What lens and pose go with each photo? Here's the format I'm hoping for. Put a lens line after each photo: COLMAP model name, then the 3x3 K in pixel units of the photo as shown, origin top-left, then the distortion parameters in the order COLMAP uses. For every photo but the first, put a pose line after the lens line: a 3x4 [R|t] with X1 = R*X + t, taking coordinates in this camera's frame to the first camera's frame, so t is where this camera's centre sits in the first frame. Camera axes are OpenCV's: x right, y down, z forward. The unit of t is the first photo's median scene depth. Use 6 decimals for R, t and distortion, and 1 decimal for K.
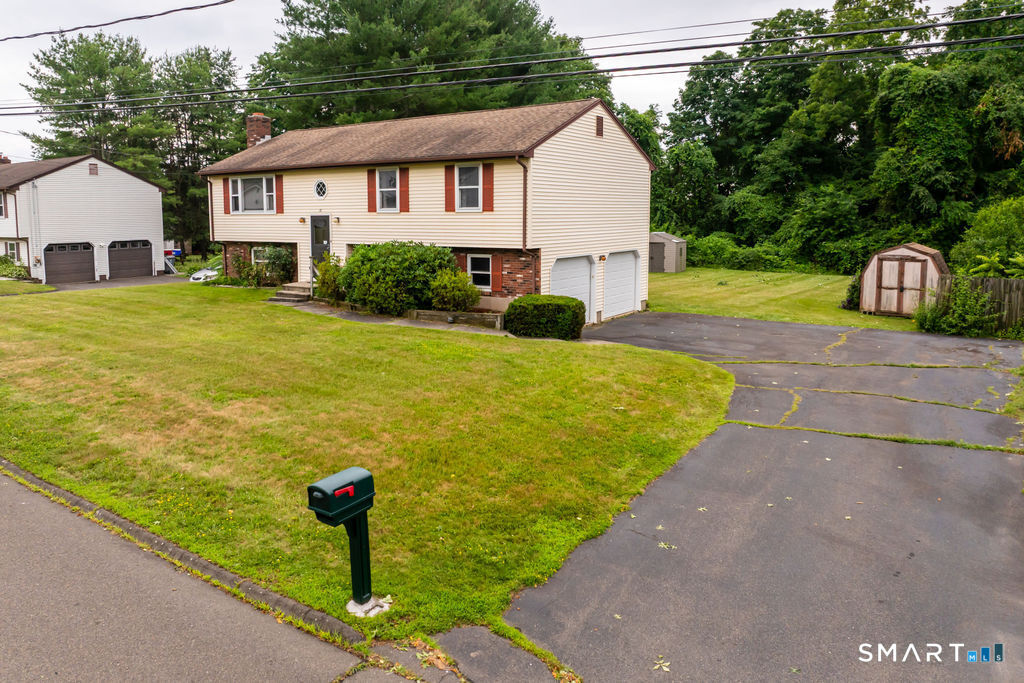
lens RADIAL K [[759.9, 0, 468.9], [0, 759.9, 299.5], [0, 0, 1]] dist [-0.027230, -0.002759]
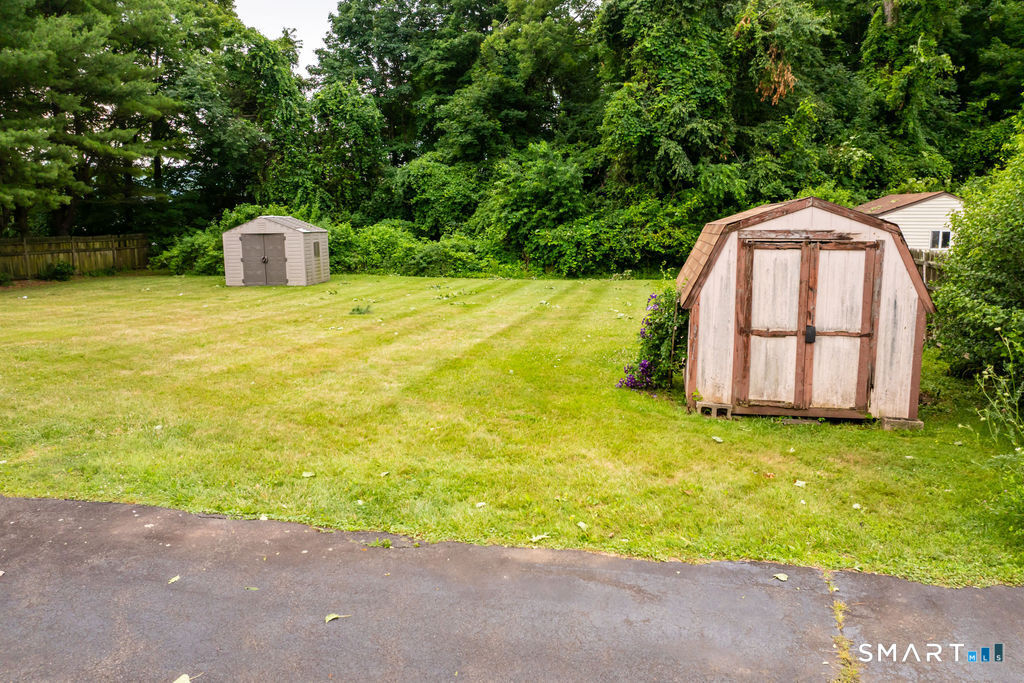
lens RADIAL K [[759.9, 0, 468.9], [0, 759.9, 299.5], [0, 0, 1]] dist [-0.027230, -0.002759]
pose [[0.932120, -0.046532, 0.359149, 0.159433], [0.048522, 0.998816, 0.003477, -0.018566], [-0.358886, 0.014185, 0.933274, 0.370797]]
